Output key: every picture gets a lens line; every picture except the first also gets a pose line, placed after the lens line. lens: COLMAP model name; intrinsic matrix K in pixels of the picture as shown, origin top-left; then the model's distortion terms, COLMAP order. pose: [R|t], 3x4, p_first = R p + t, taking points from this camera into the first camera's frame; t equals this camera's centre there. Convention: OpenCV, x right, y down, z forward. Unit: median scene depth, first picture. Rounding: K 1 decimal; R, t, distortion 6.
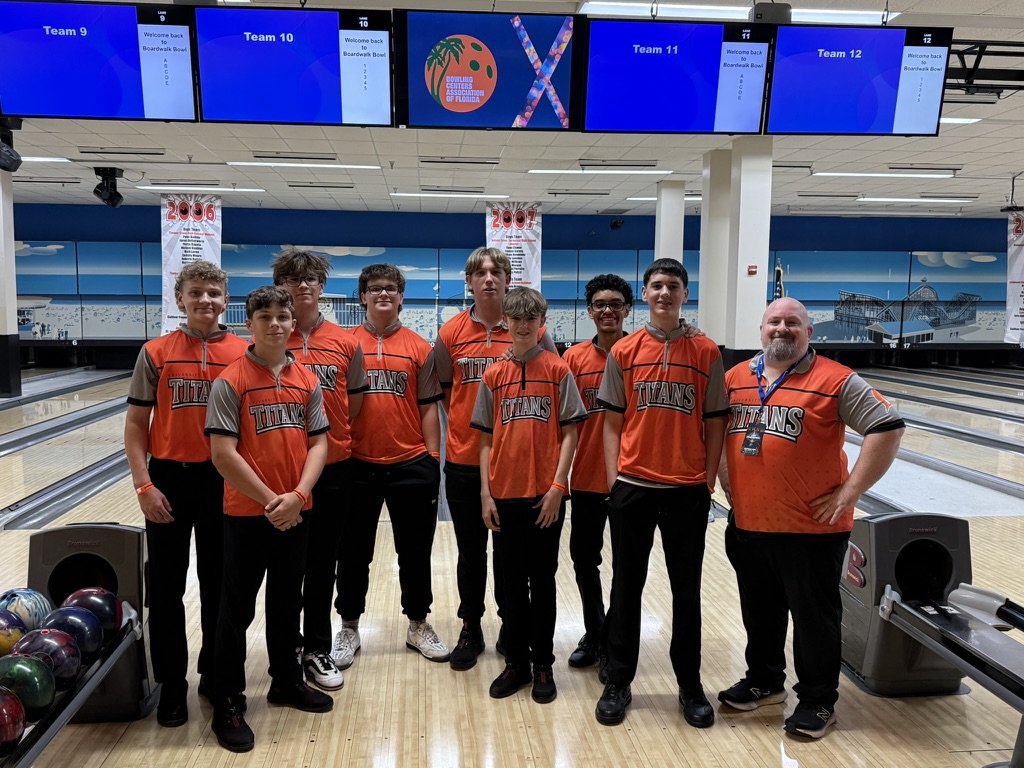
lens RADIAL K [[985.1, 0, 507.6], [0, 985.1, 386.8], [0, 0, 1]] dist [0.033680, 0.000000]
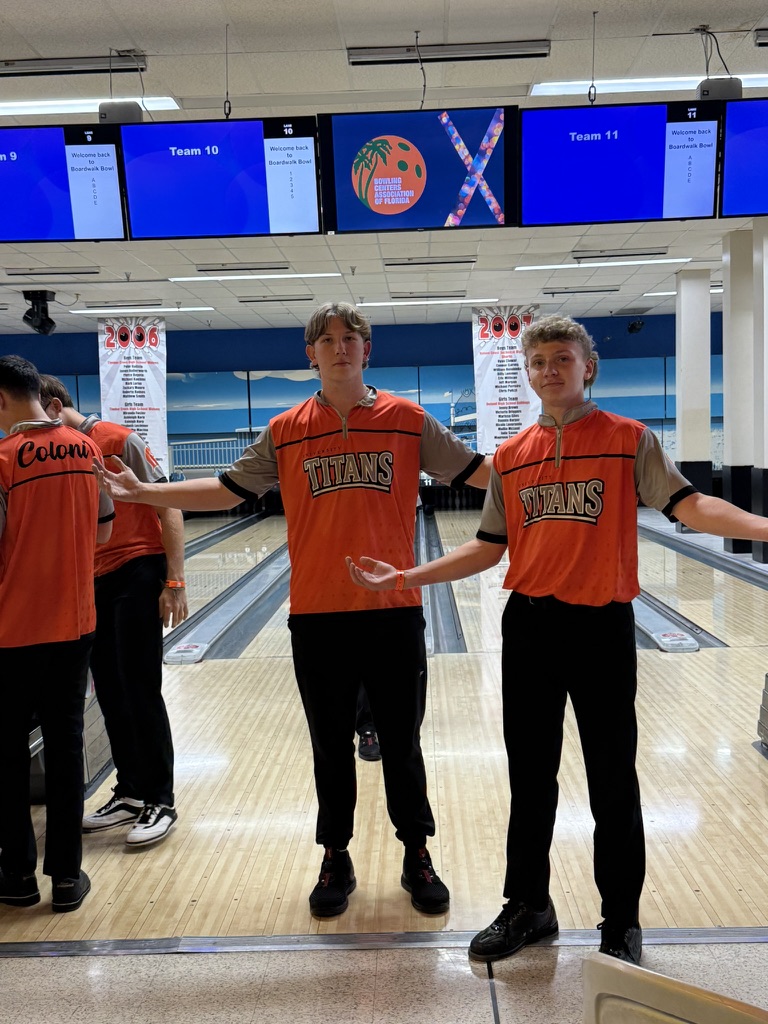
lens RADIAL K [[1235.1, 0, 384.3], [0, 1235.1, 504.1], [0, 0, 1]] dist [0.054818, 0.000000]
pose [[0.993010, -0.032930, -0.113347, 0.070906], [0.029512, 0.999061, -0.031705, 0.040172], [0.114285, 0.028138, 0.993049, -0.183017]]
